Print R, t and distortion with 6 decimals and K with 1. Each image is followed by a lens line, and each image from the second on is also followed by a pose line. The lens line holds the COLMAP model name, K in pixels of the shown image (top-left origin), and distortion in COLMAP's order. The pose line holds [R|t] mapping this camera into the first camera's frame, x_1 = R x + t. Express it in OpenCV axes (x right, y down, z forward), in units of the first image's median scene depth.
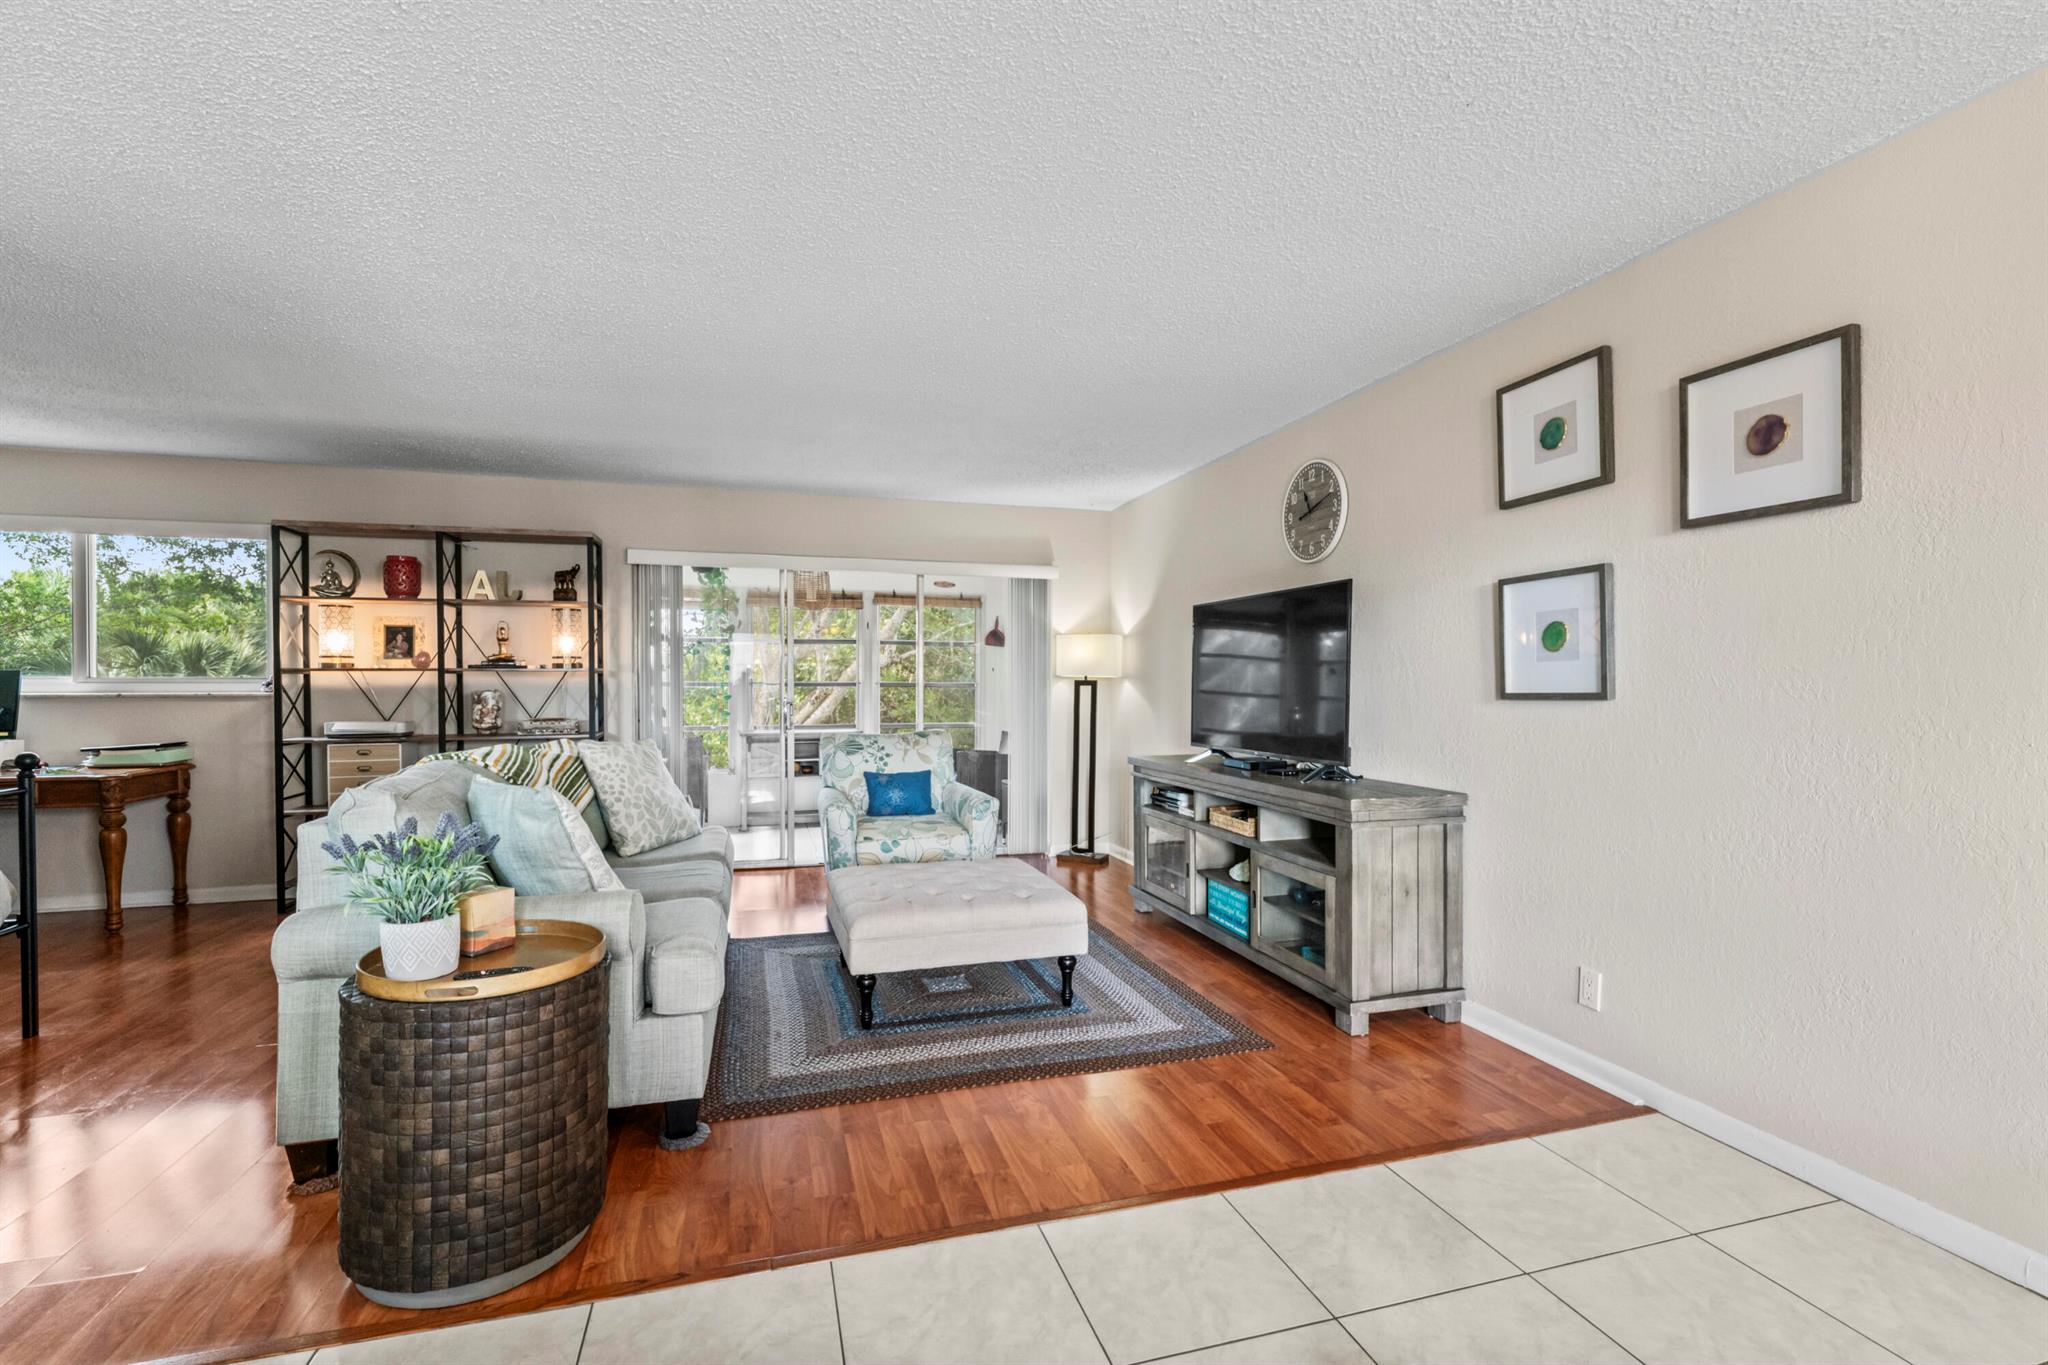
lens RADIAL K [[896.8, 0, 1026.7], [0, 896.8, 690.9], [0, 0, 1]] dist [-0.004463, -0.001186]
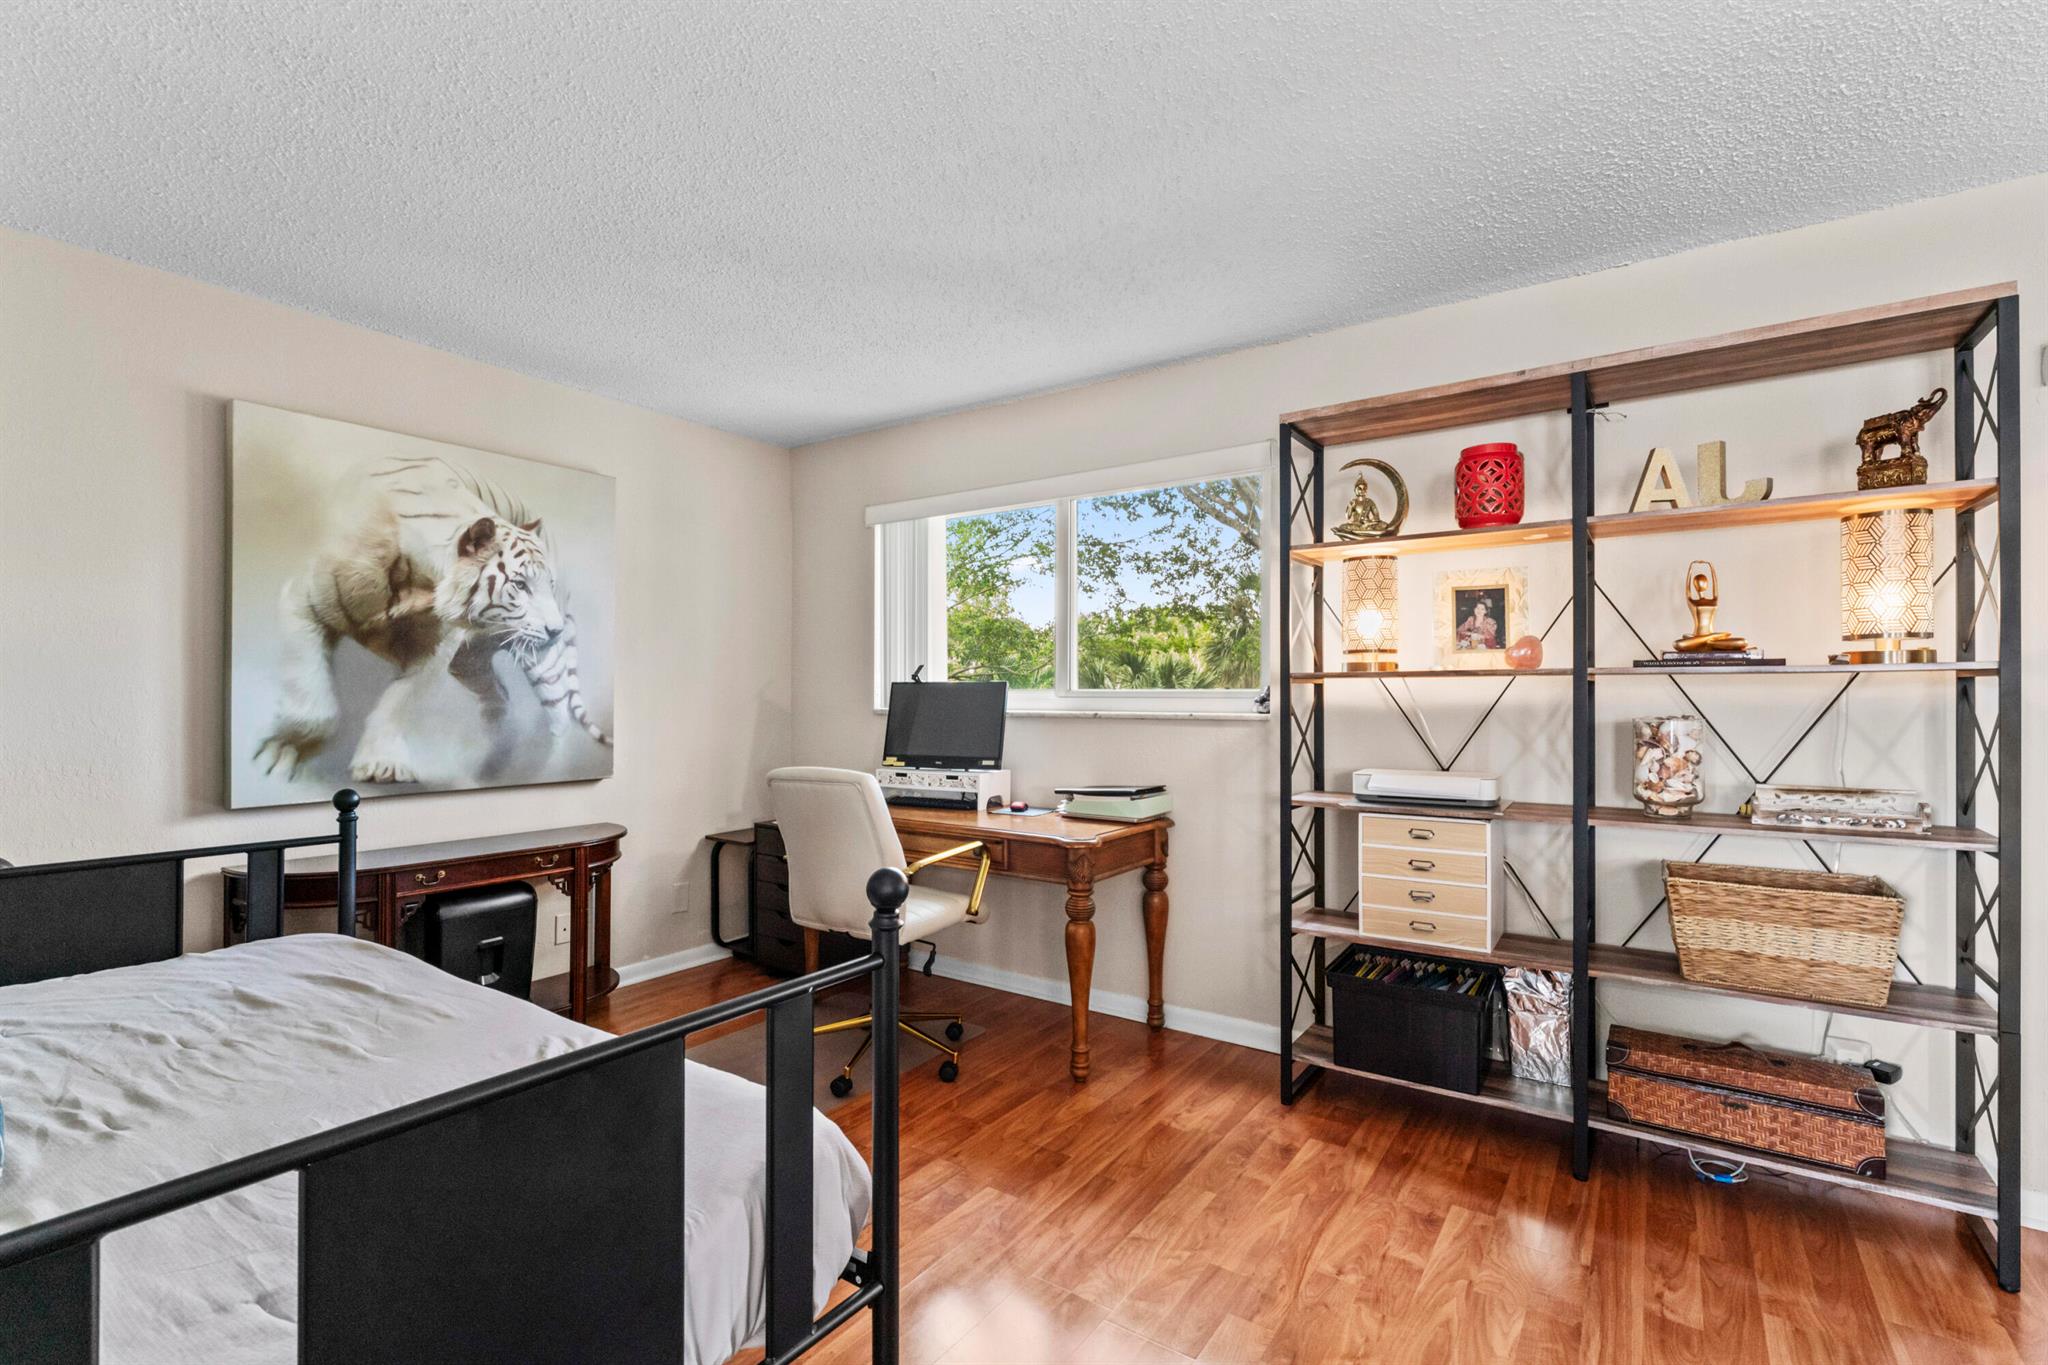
lens RADIAL K [[896.8, 0, 1023.4], [0, 896.8, 692.6], [0, 0, 1]] dist [-0.004463, -0.001186]
pose [[0.615048, 0.000340, -0.788490, -0.464657], [-0.010184, 0.999920, -0.007513, -0.006495], [0.788424, 0.012651, 0.615002, 0.489280]]
